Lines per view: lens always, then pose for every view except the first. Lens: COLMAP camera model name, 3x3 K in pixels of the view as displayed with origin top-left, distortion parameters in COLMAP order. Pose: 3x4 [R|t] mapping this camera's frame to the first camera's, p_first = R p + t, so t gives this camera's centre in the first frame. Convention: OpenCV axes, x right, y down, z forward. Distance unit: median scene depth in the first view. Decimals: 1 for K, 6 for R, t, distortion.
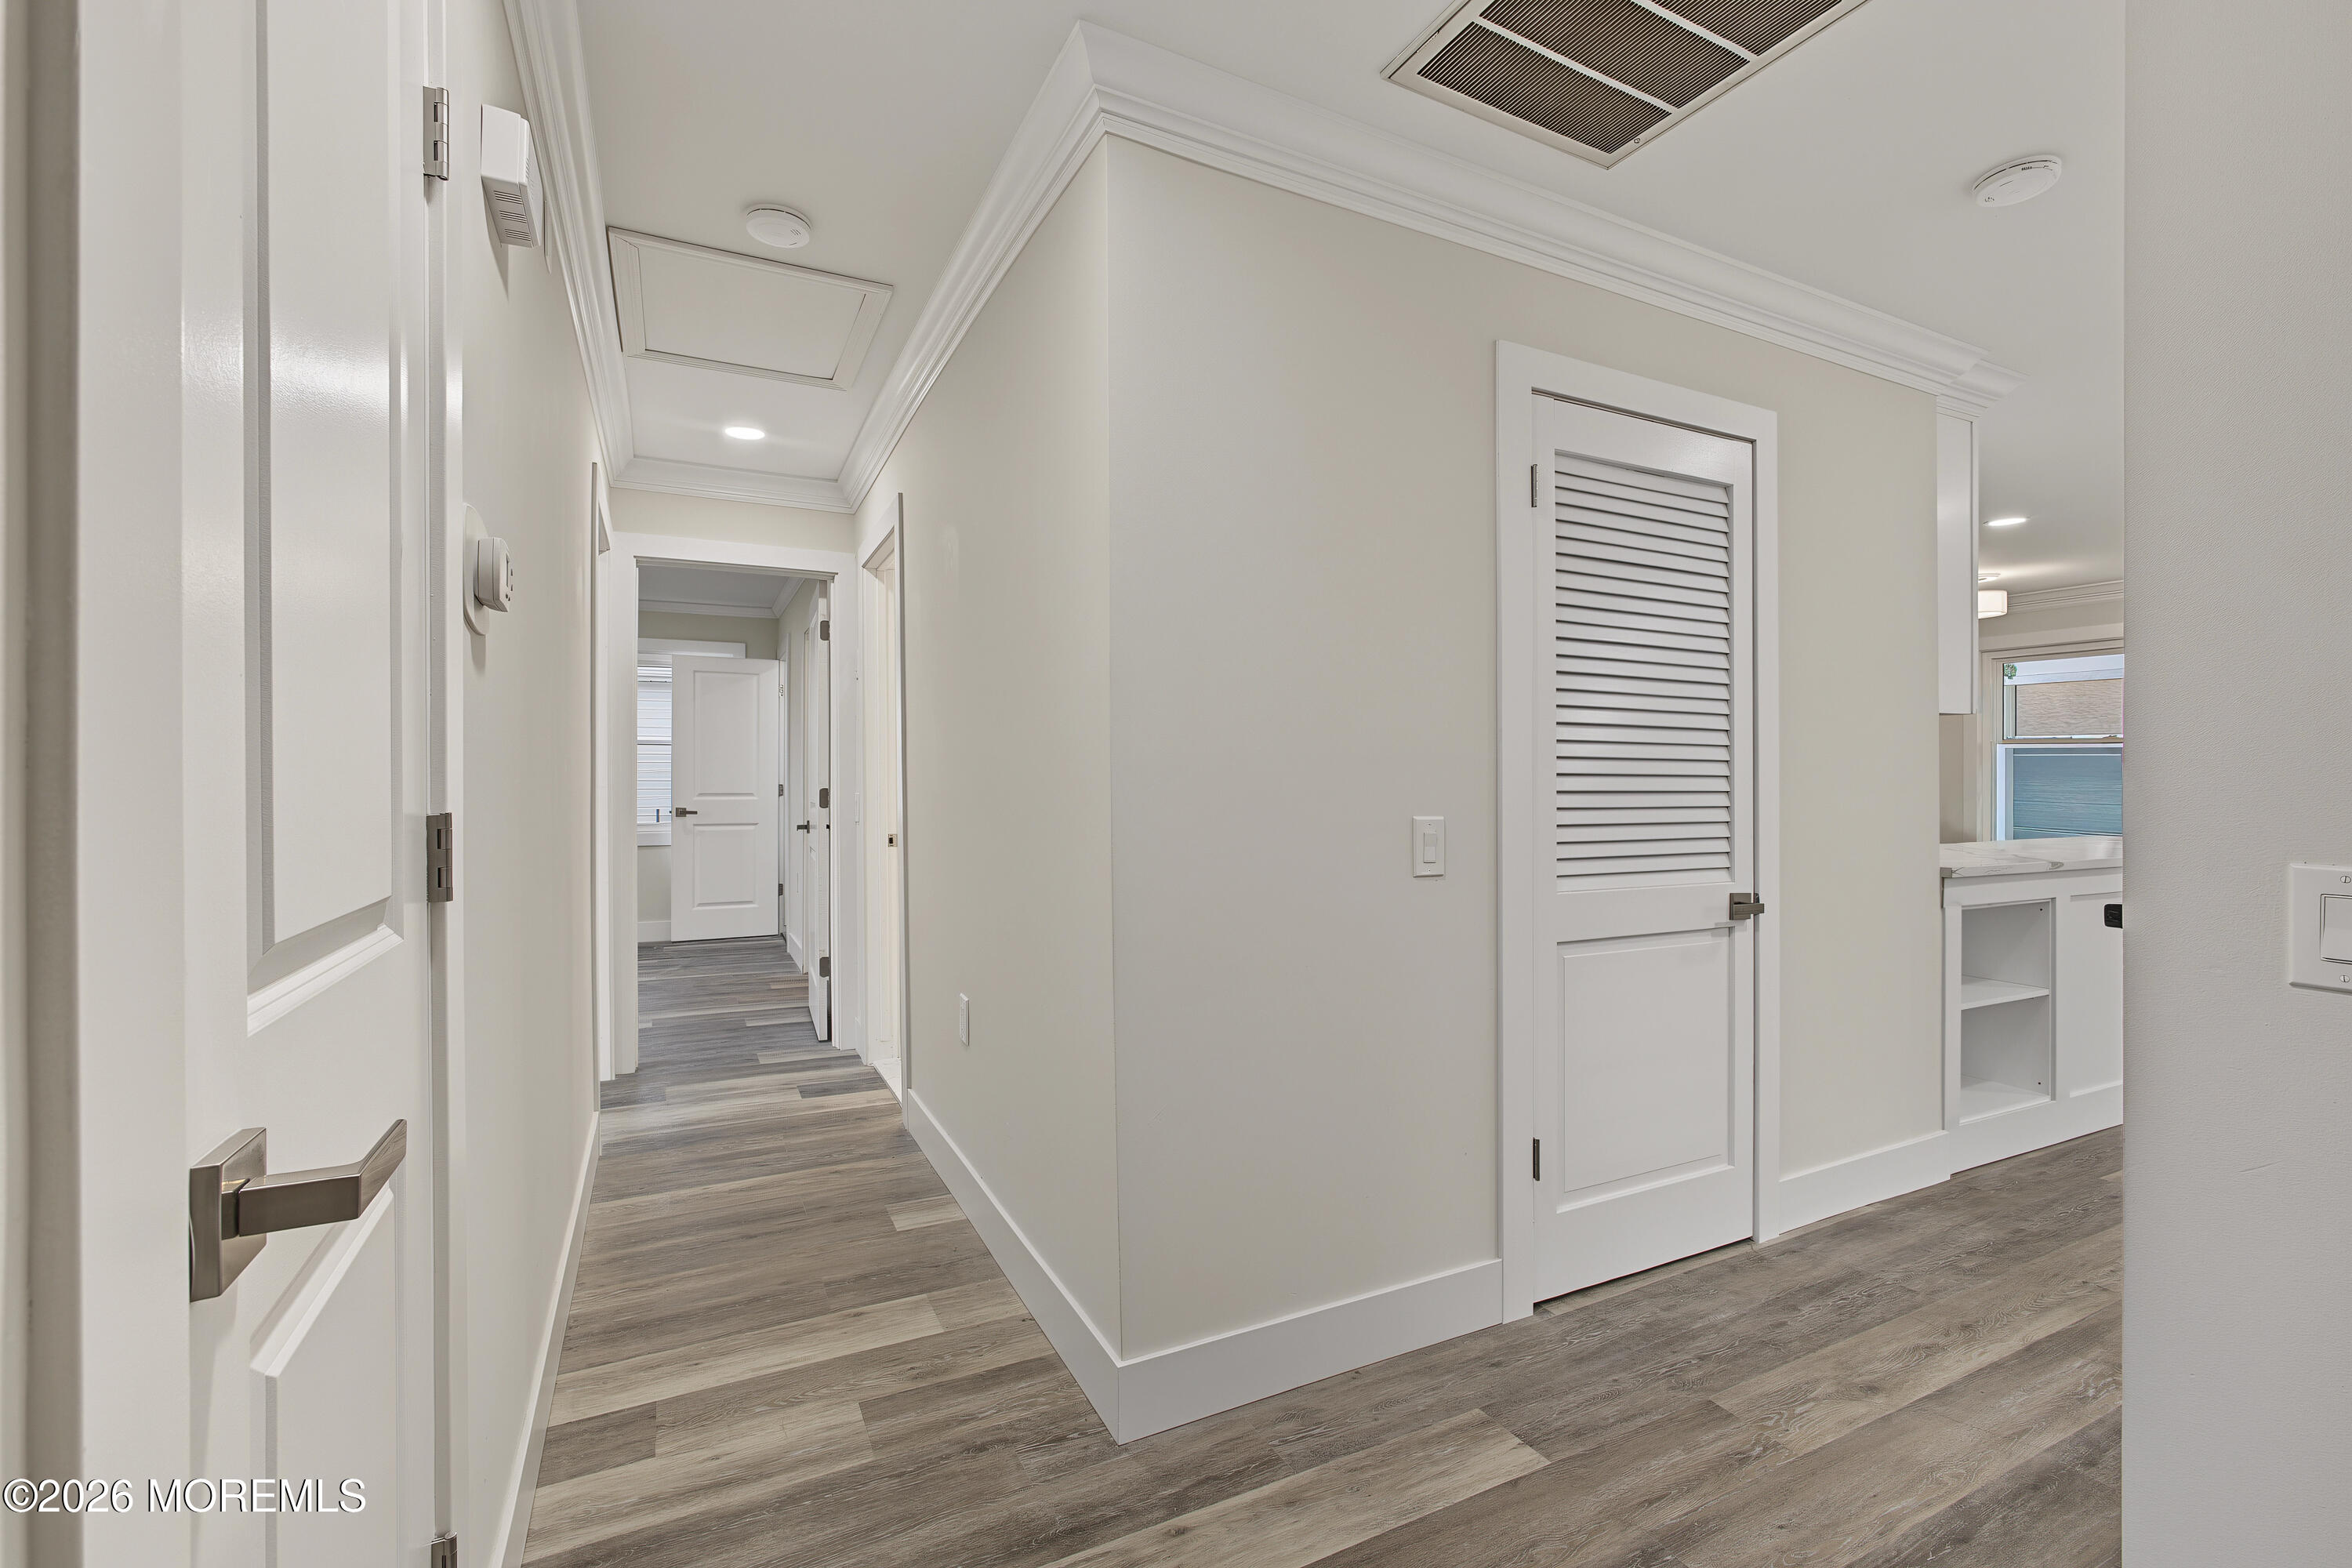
lens RADIAL K [[1017.4, 0, 1159.6], [0, 1017.4, 779.0], [0, 0, 1]] dist [-0.002024, -0.000151]
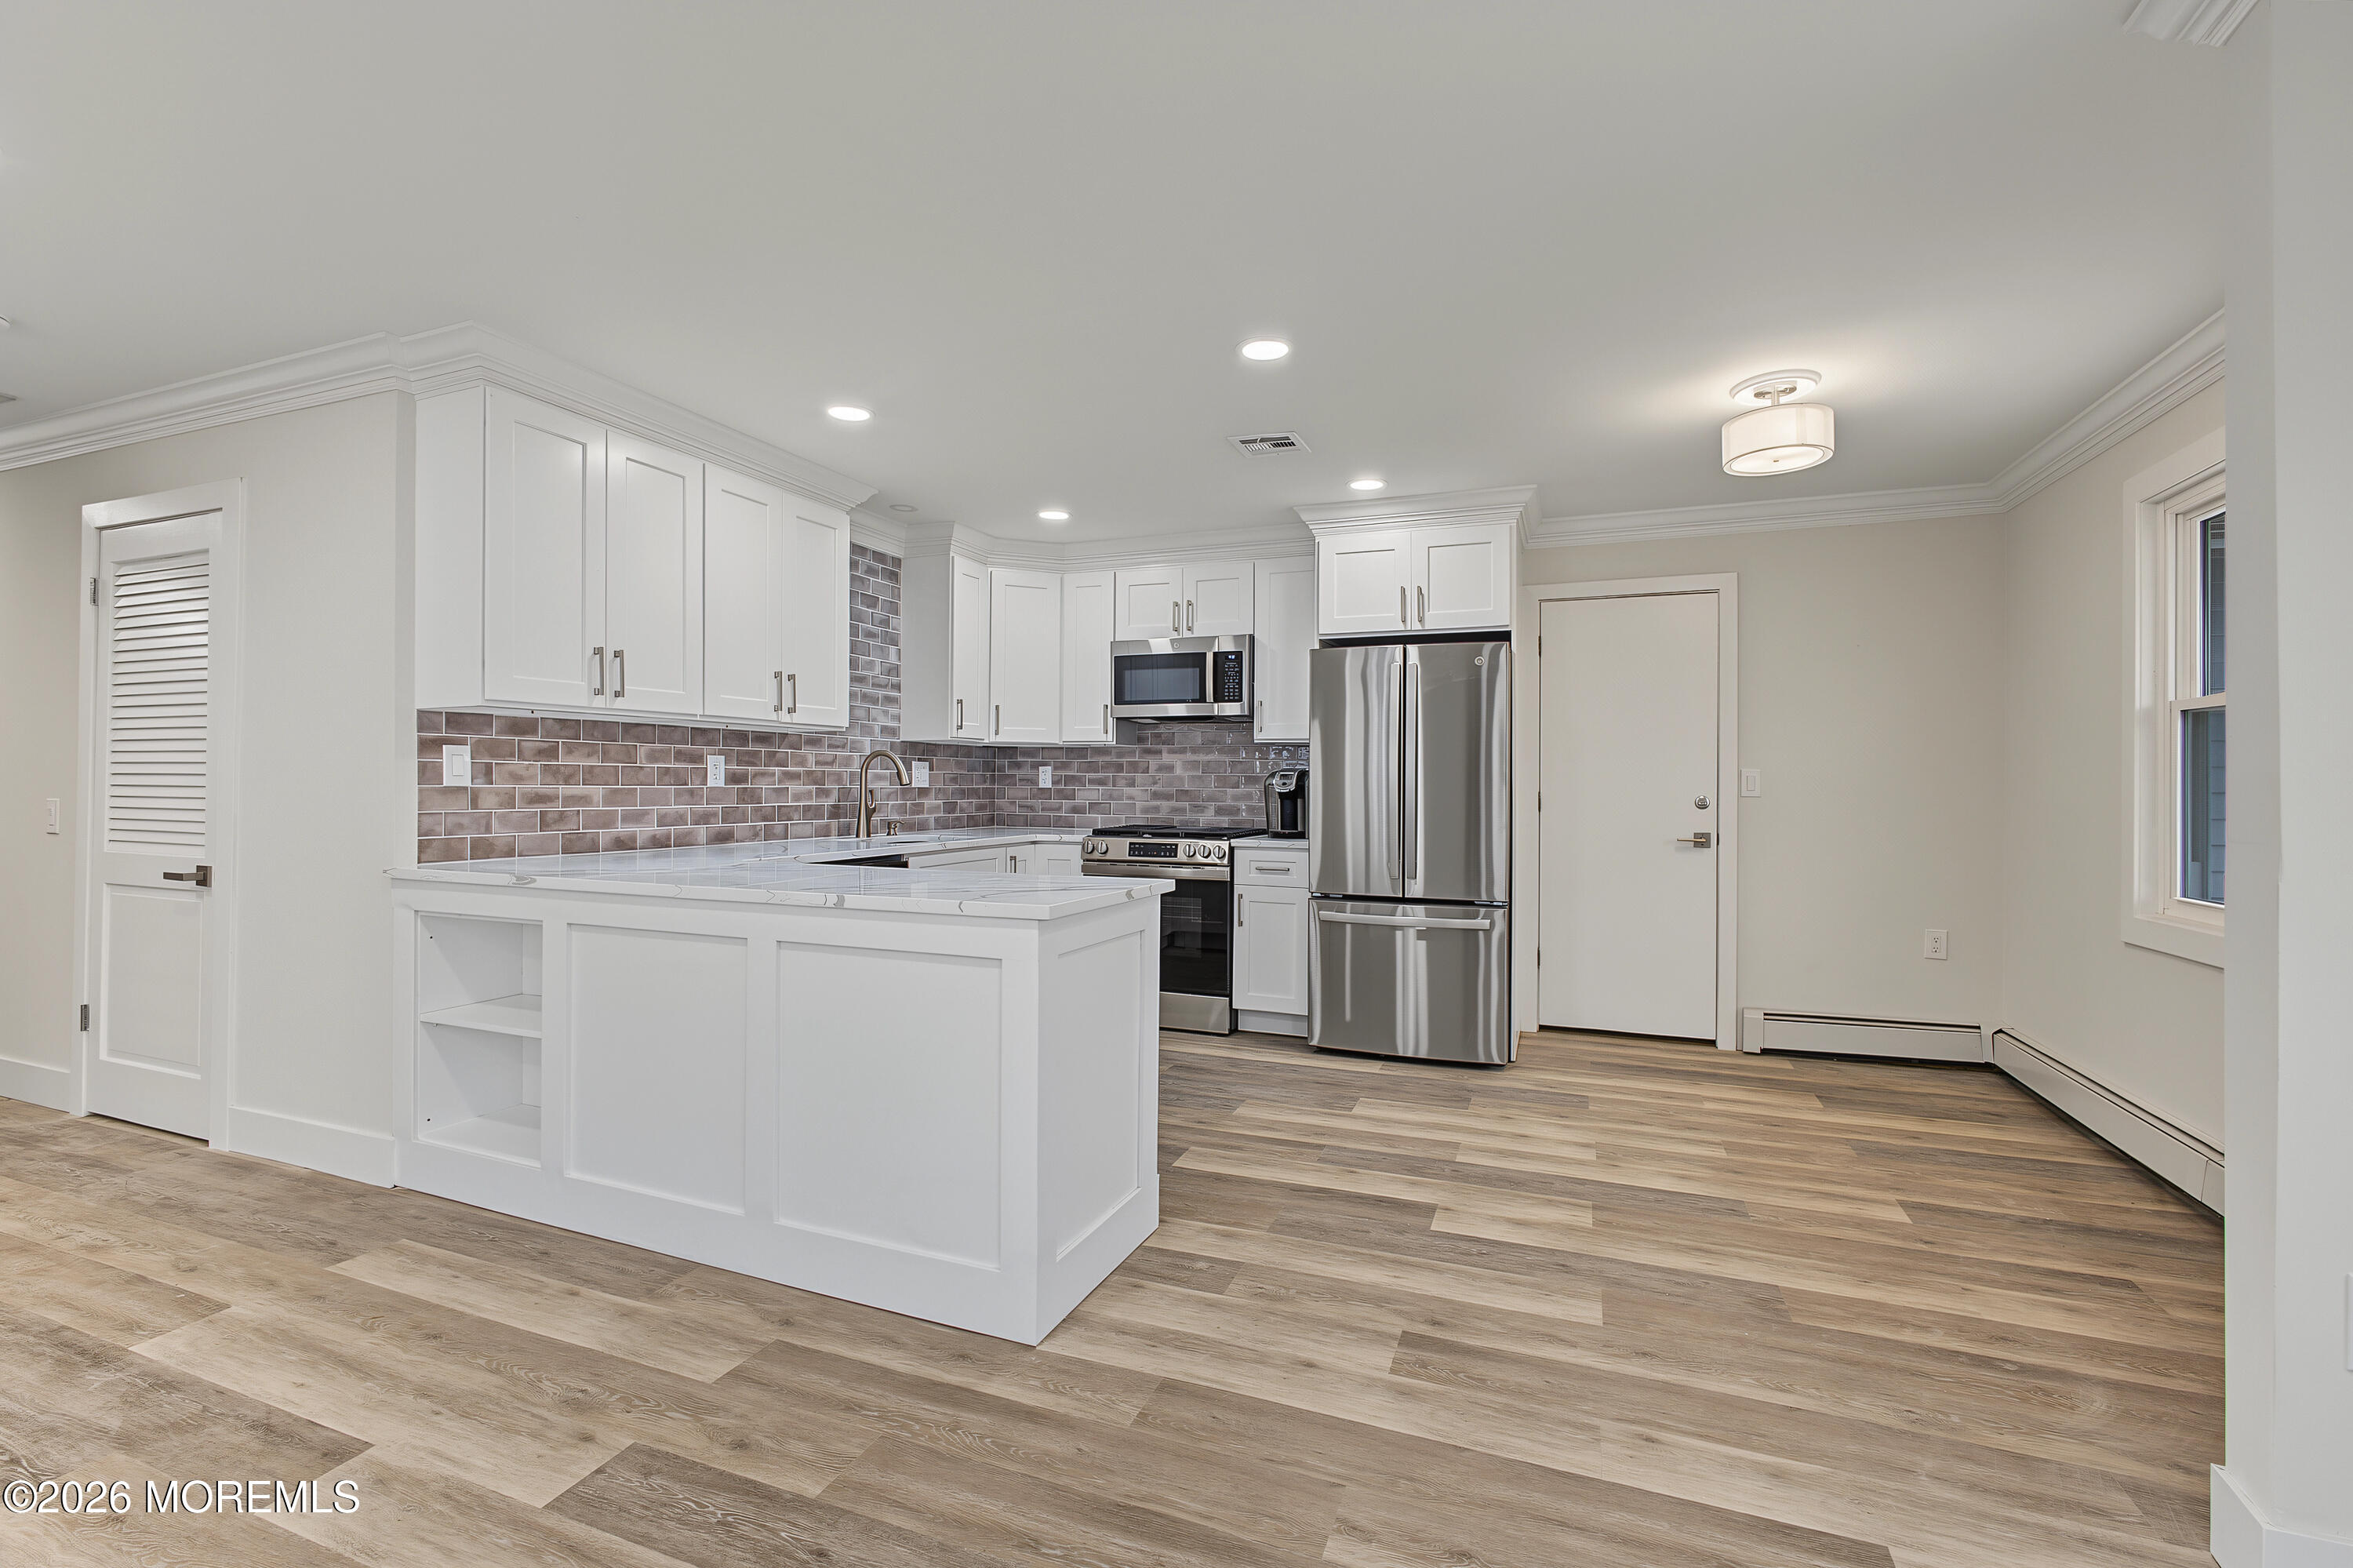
lens RADIAL K [[1035.0, 0, 1170.8], [0, 1035.0, 775.1], [0, 0, 1]] dist [-0.008996, 0.007422]
pose [[0.664416, -0.000313, -0.747363, 2.315851], [-0.009073, 0.999923, -0.008485, -0.004392], [0.747308, 0.012419, 0.664362, 1.025931]]
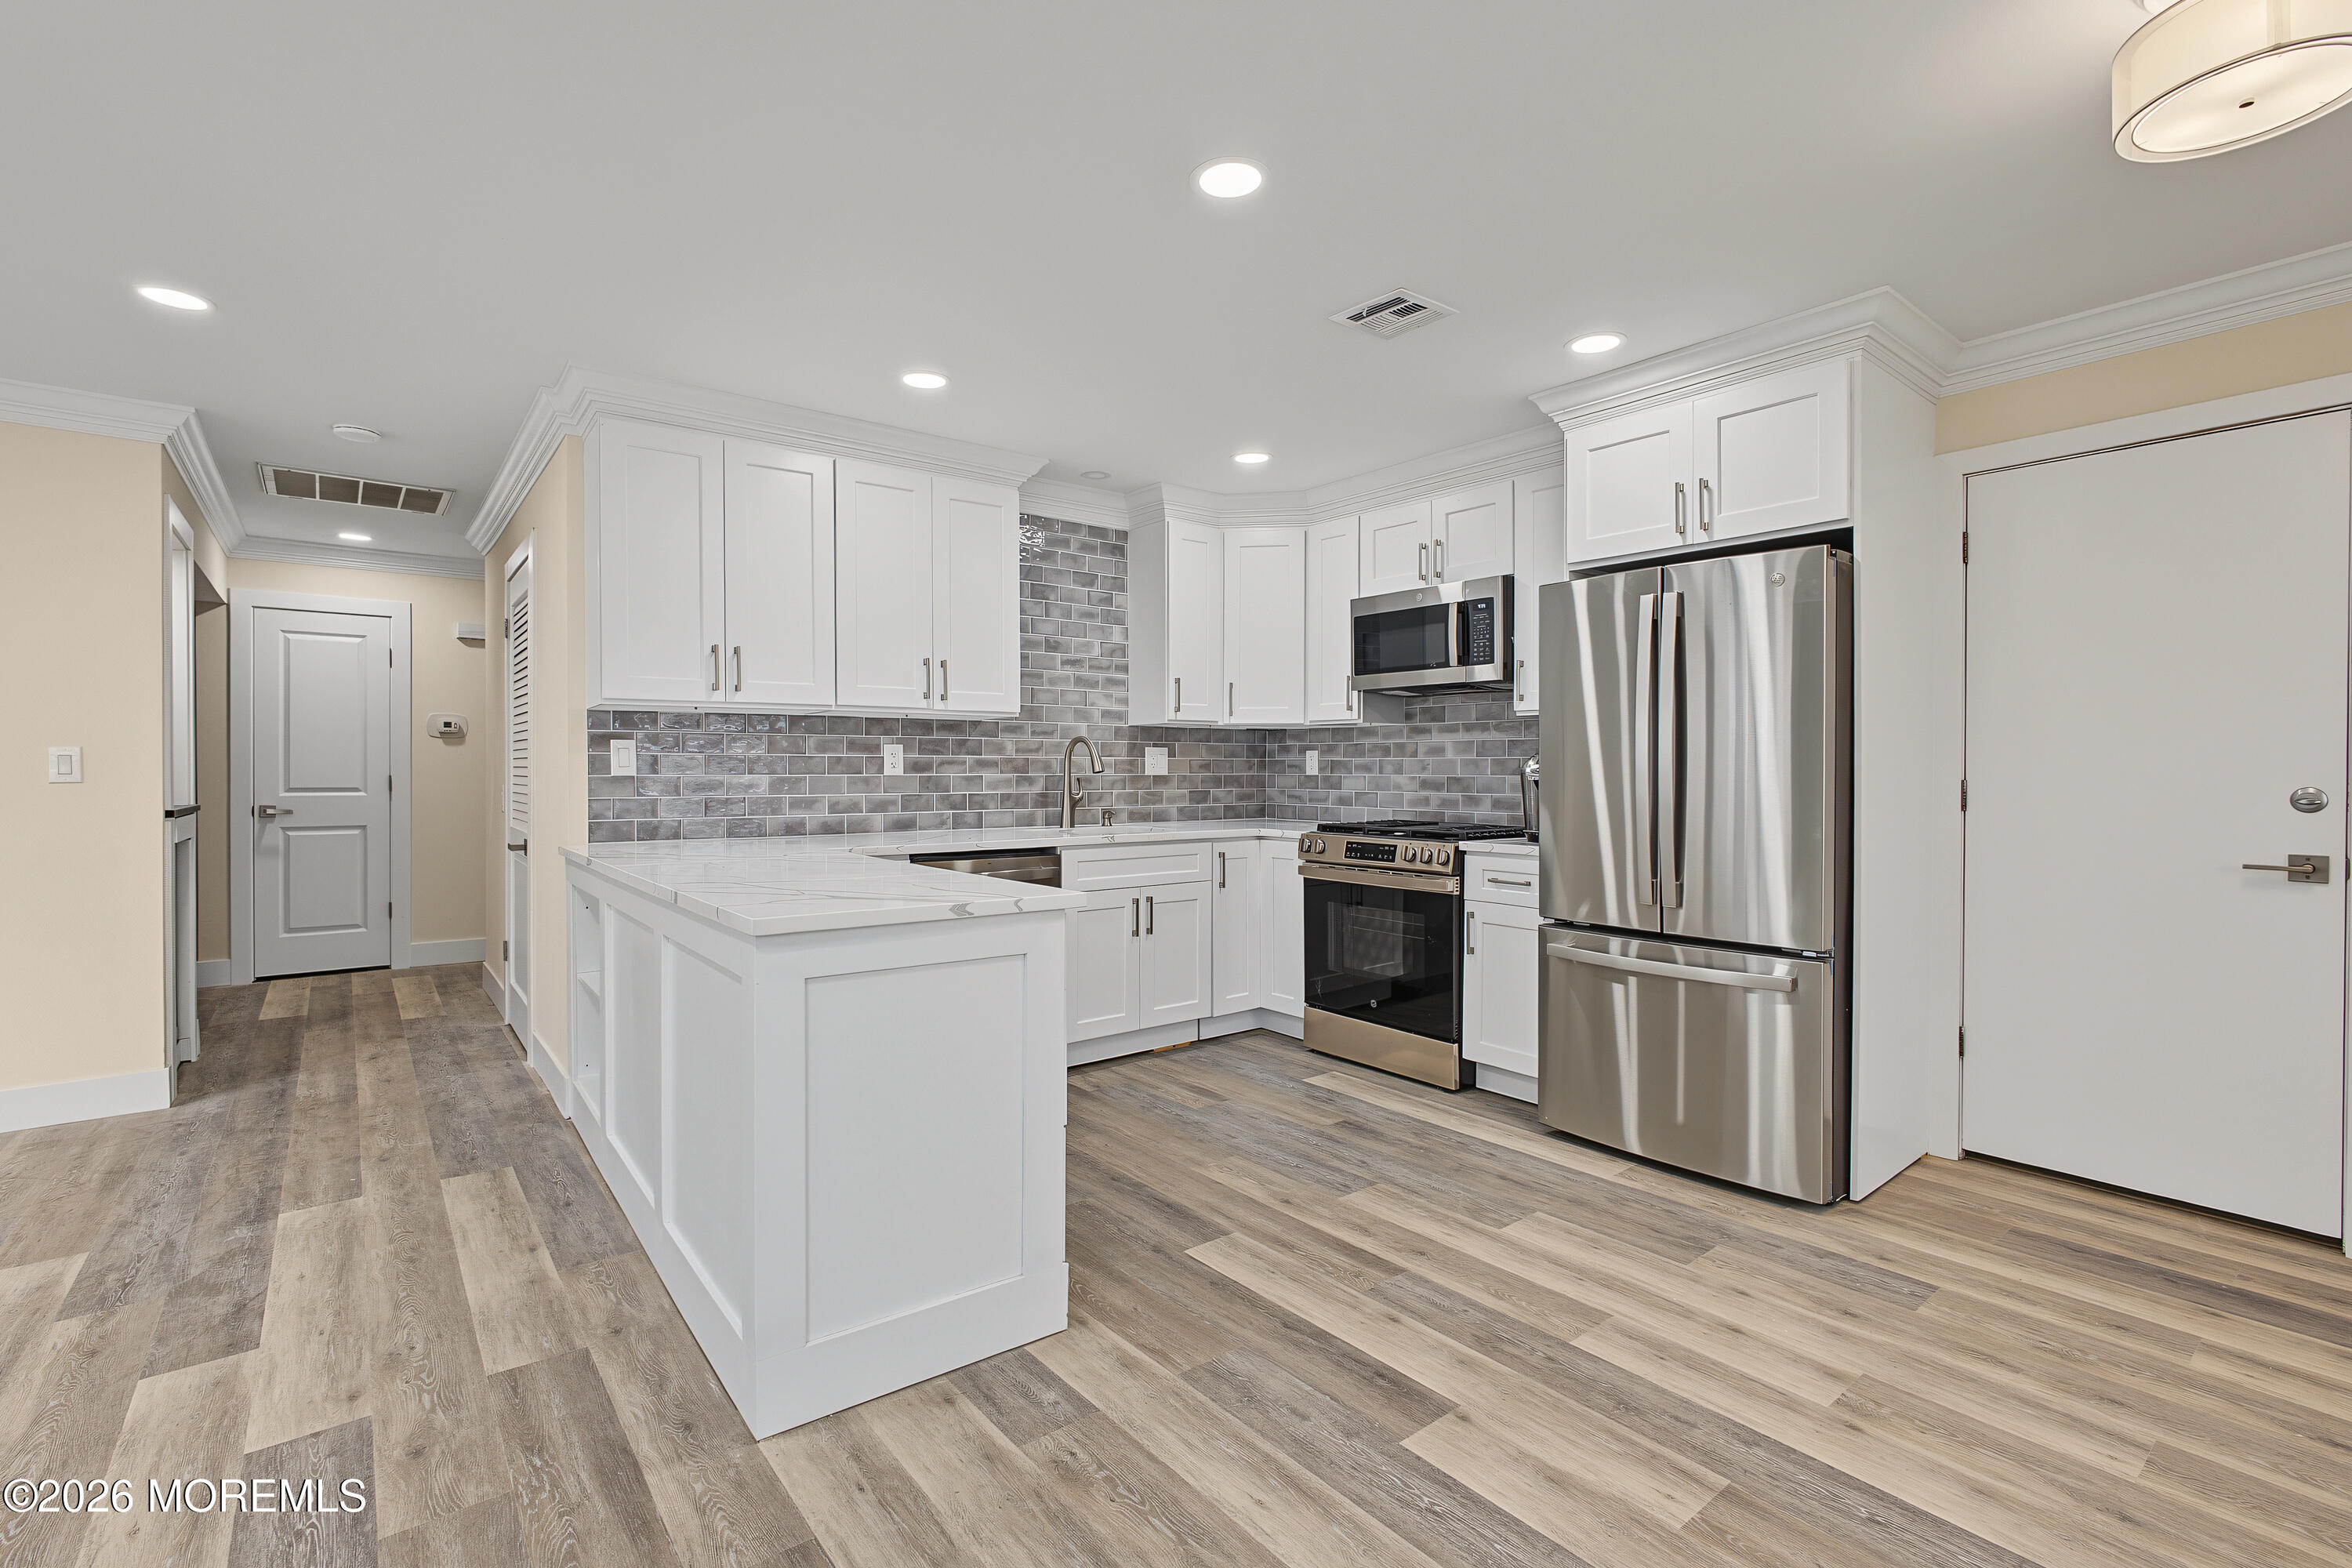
lens RADIAL K [[1063.2, 0, 1126.2], [0, 1063.2, 776.9], [0, 0, 1]] dist [0.000005, 0.000191]
pose [[0.182081, 0.009853, -0.983234, 2.370398], [-0.003303, 0.999950, 0.009409, -0.008008], [0.983278, 0.001535, 0.182104, 1.604624]]
